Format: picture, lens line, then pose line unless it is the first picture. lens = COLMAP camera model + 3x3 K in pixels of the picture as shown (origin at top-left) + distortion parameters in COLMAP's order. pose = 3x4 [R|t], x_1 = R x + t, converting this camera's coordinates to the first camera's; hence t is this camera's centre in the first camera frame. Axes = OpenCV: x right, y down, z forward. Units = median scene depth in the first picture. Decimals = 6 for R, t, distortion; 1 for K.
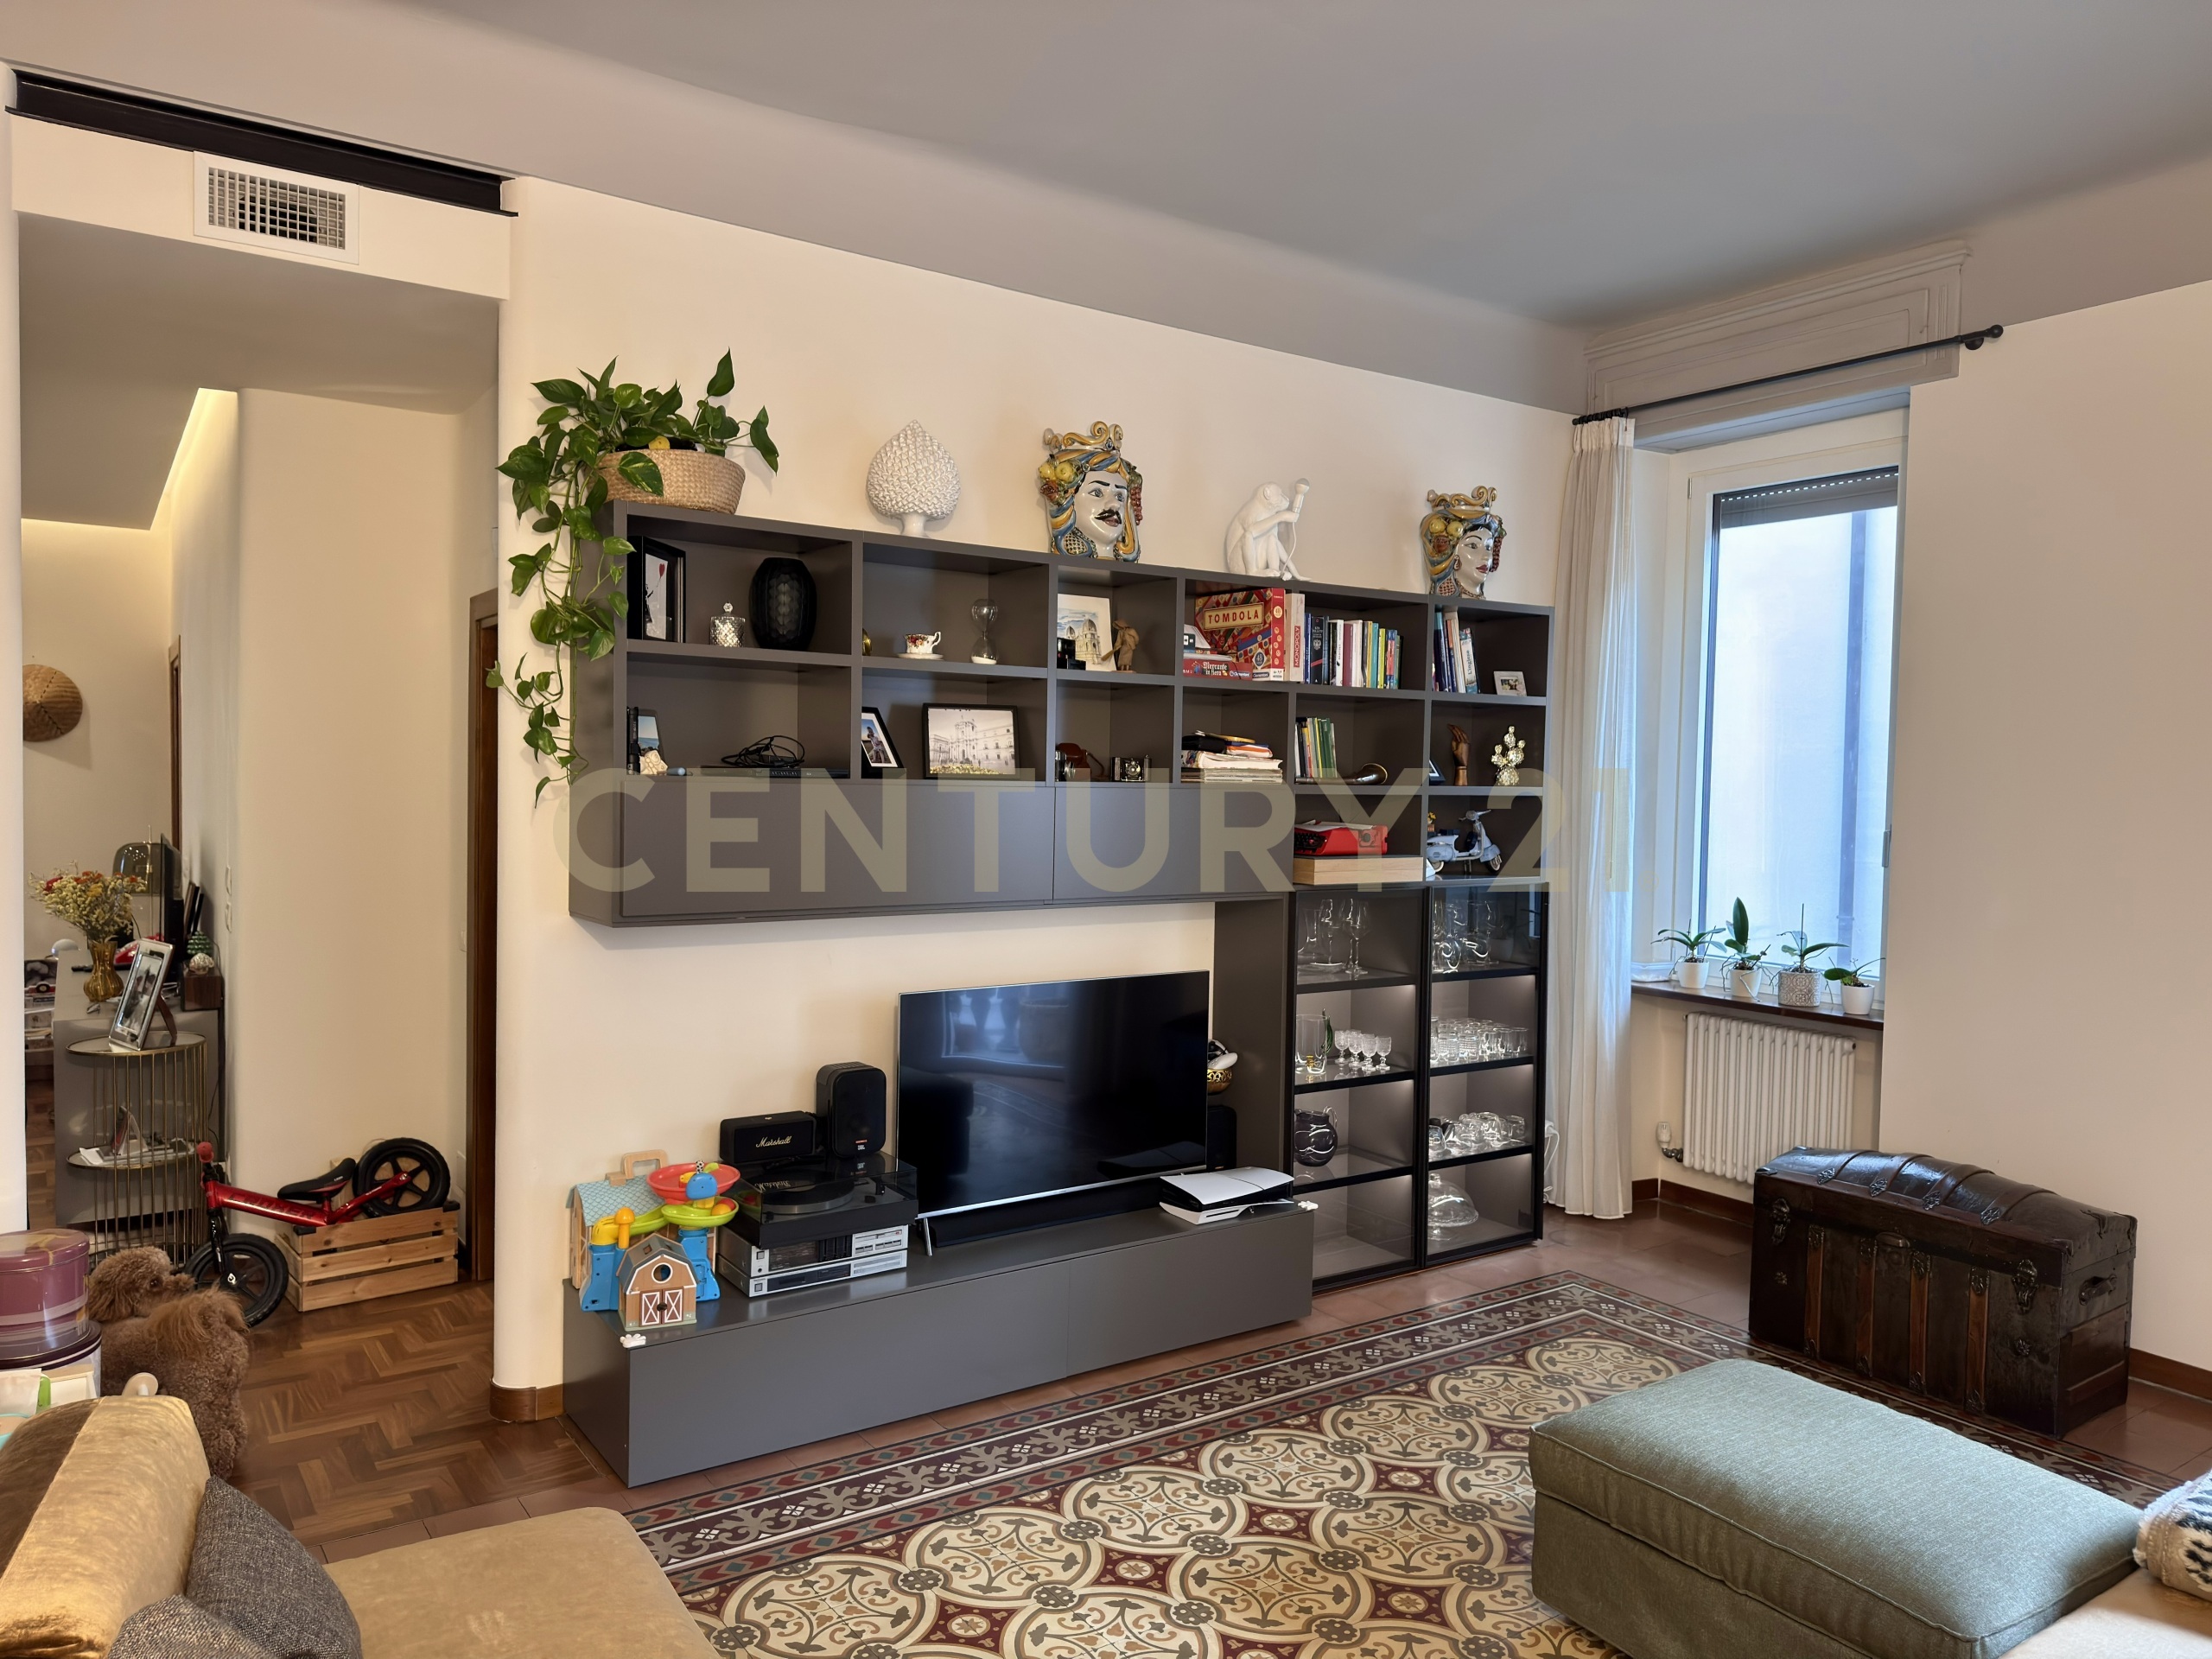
lens RADIAL K [[1535.7, 0, 1081.6], [0, 1535.7, 817.9], [0, 0, 1]] dist [0.084283, -0.110808]
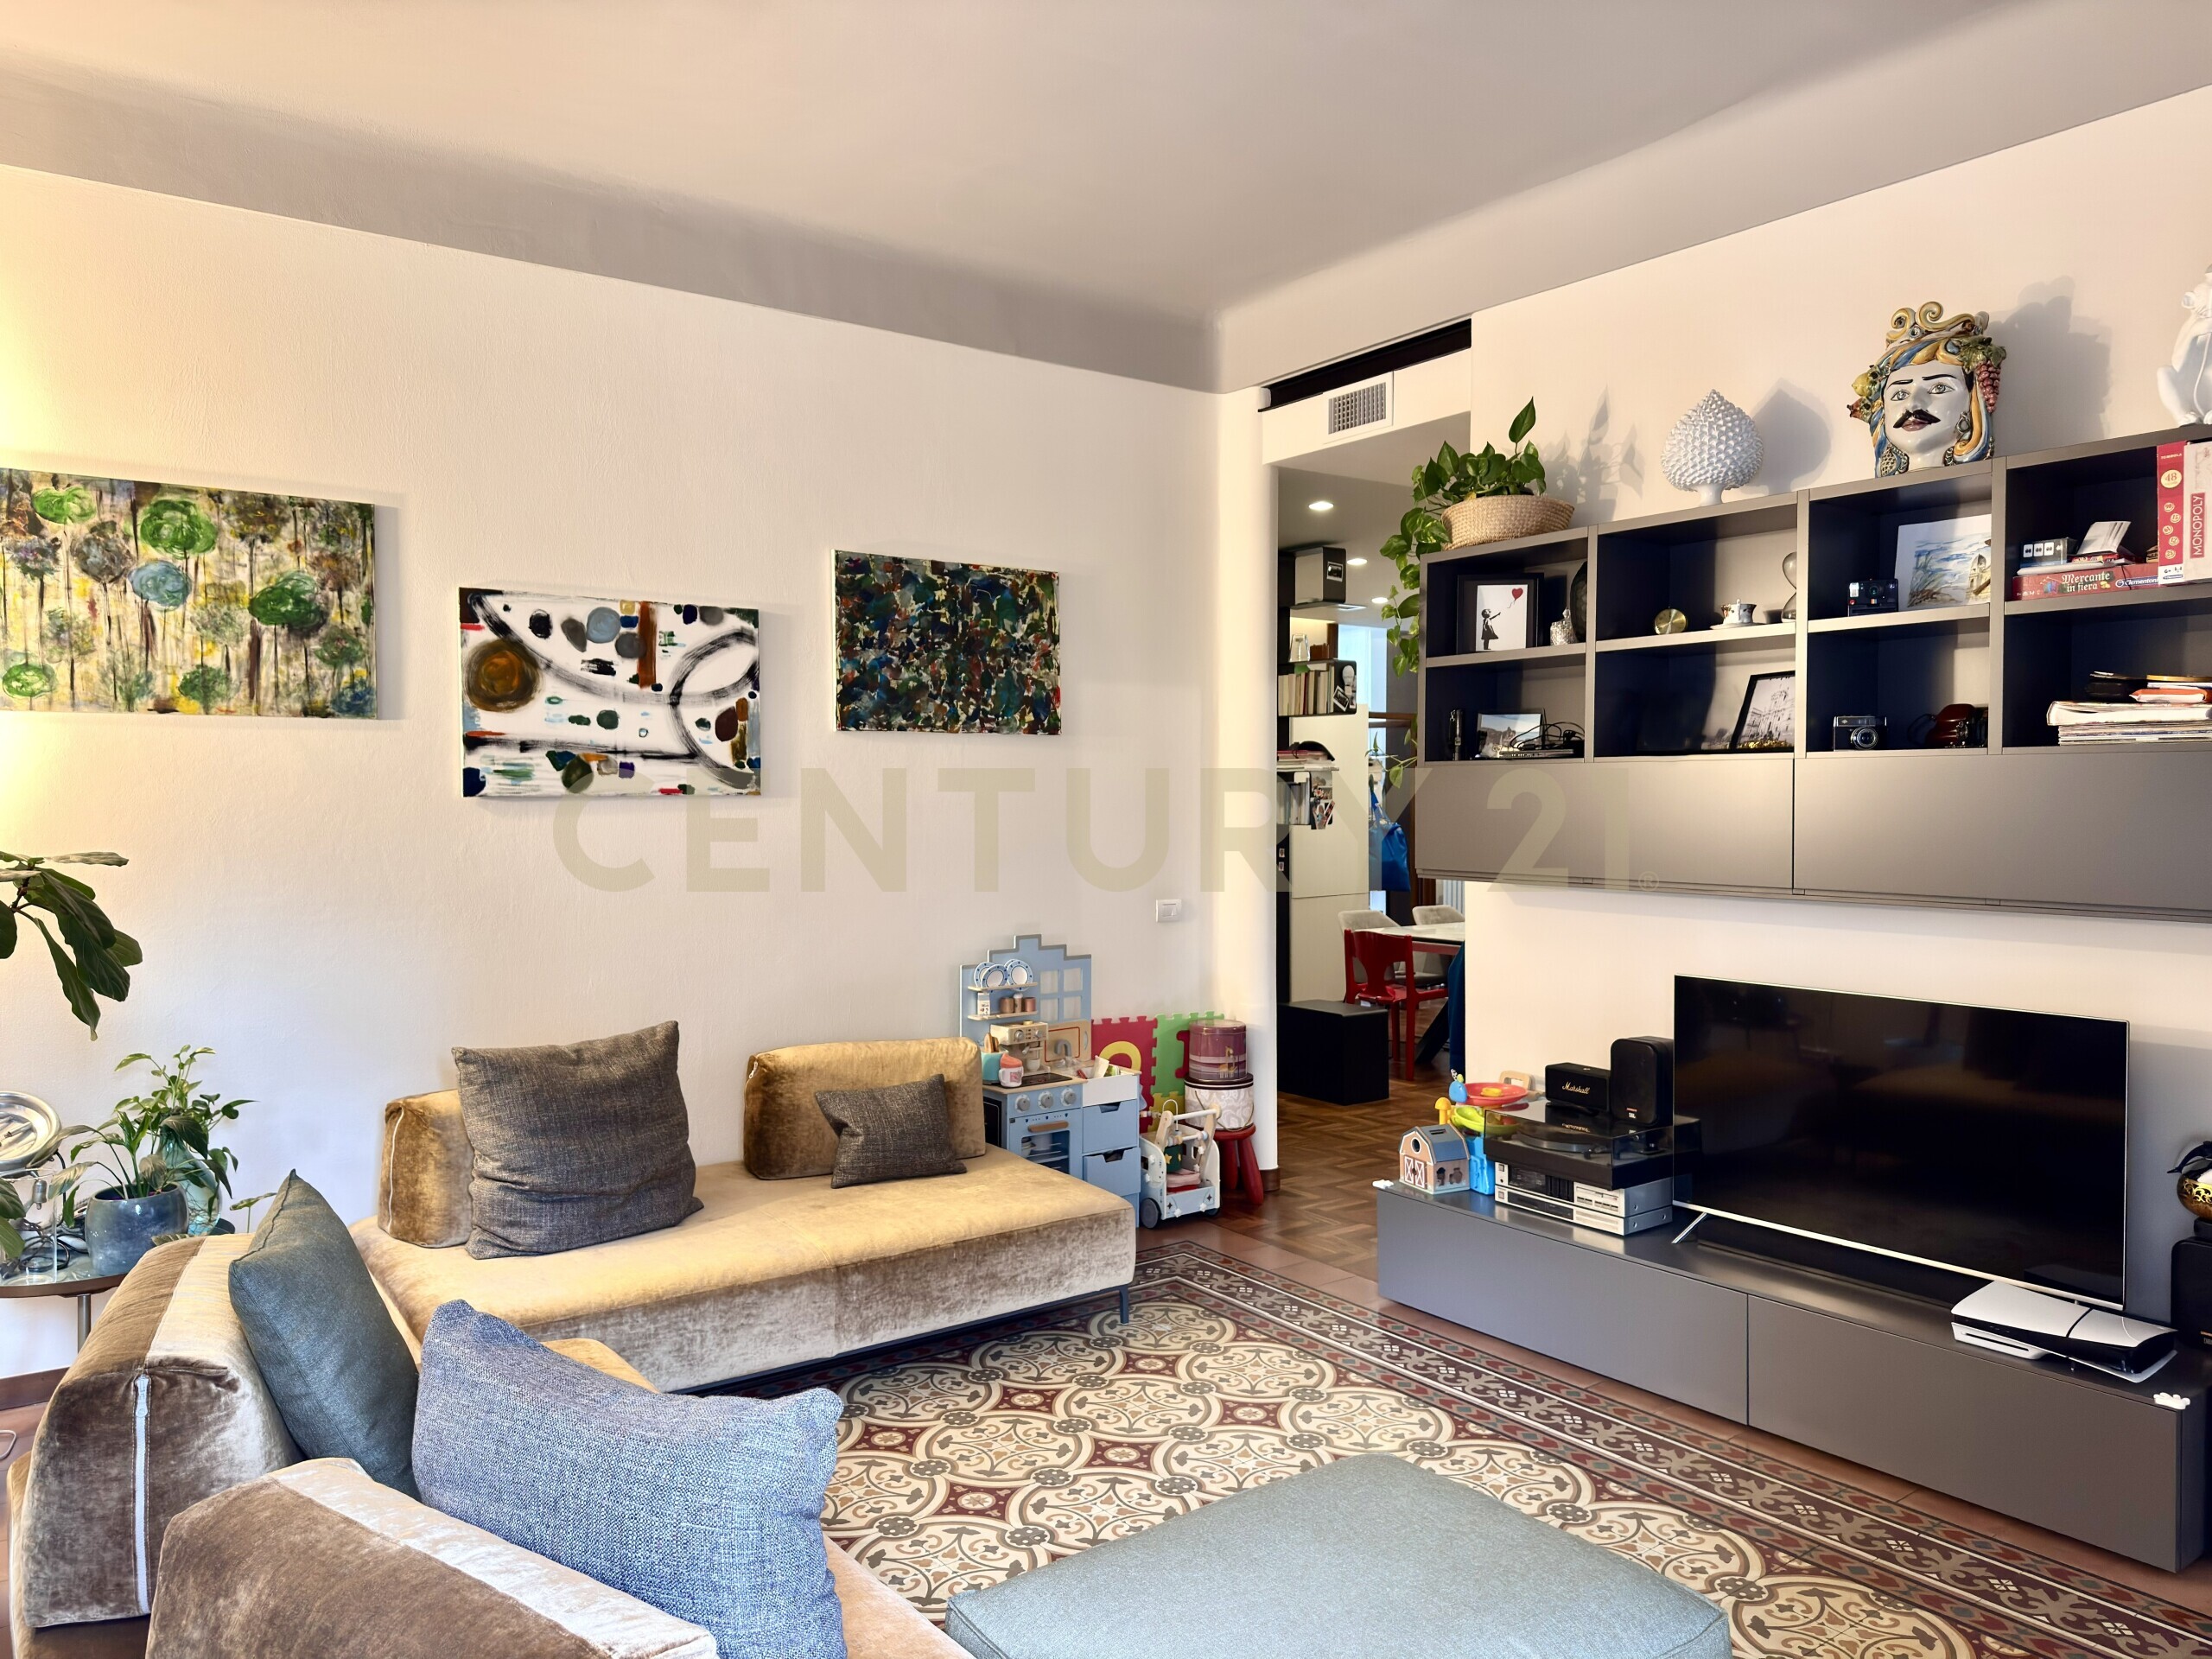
lens RADIAL K [[1535.7, 0, 1097.7], [0, 1535.7, 821.0], [0, 0, 1]] dist [0.084283, -0.110808]
pose [[0.038404, 0.008935, -0.999222, 0.924824], [-0.009365, 0.999919, 0.008581, 0.009150], [0.999218, 0.009028, 0.038485, 0.621747]]
